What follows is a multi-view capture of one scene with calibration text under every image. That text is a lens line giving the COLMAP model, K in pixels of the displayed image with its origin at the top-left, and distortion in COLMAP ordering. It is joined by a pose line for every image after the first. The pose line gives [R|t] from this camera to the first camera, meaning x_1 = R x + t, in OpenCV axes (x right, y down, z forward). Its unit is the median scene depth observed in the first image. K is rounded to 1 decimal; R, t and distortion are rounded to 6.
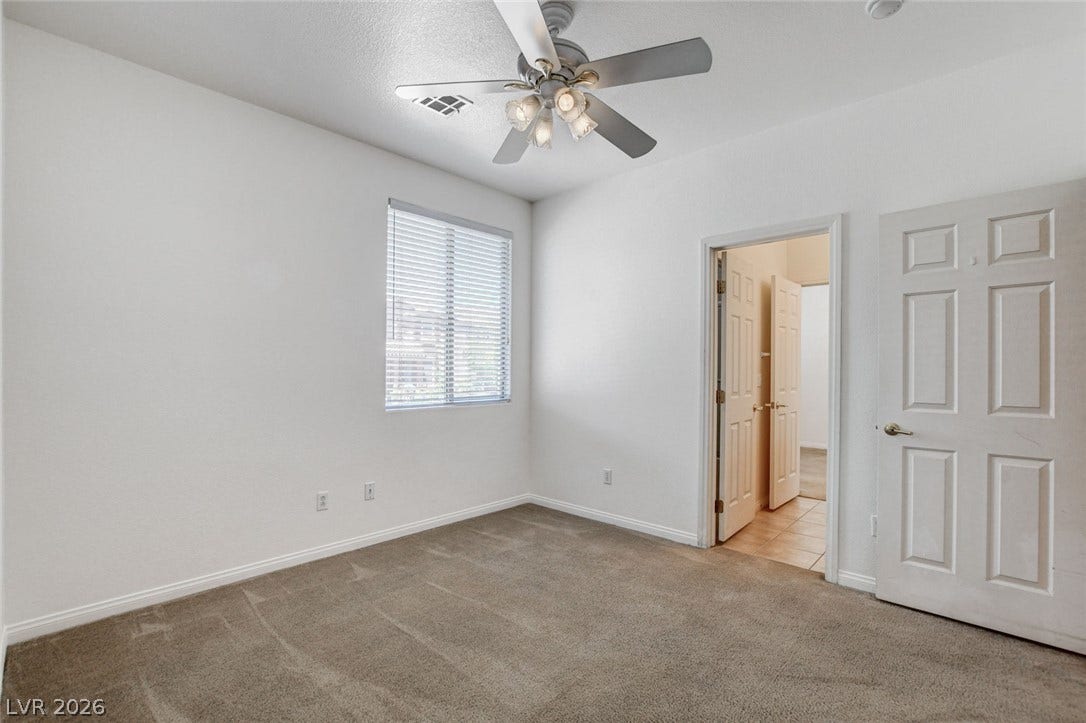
lens RADIAL K [[493.8, 0, 541.1], [0, 493.8, 371.2], [0, 0, 1]] dist [-0.001690, 0.000011]
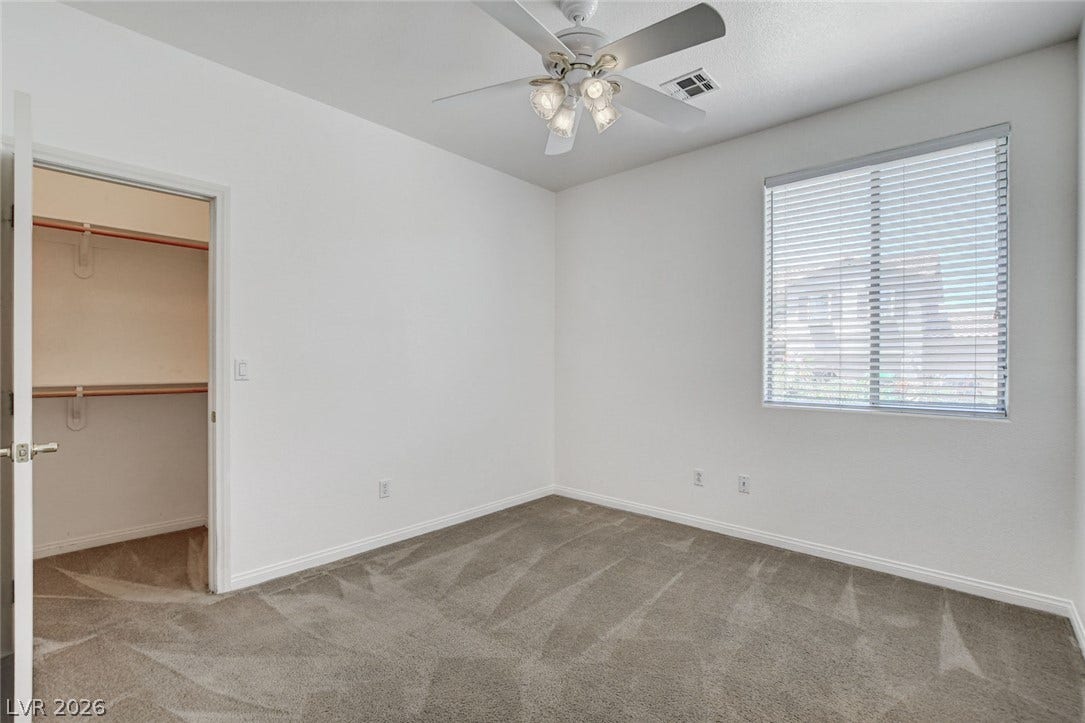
lens RADIAL K [[493.3, 0, 537.3], [0, 493.3, 357.7], [0, 0, 1]] dist [-0.001690, 0.000011]
pose [[0.029364, -0.007721, -0.999539, 0.600873], [-0.010150, 0.999916, -0.008022, 0.002267], [0.999517, 0.010381, 0.029283, 0.530207]]
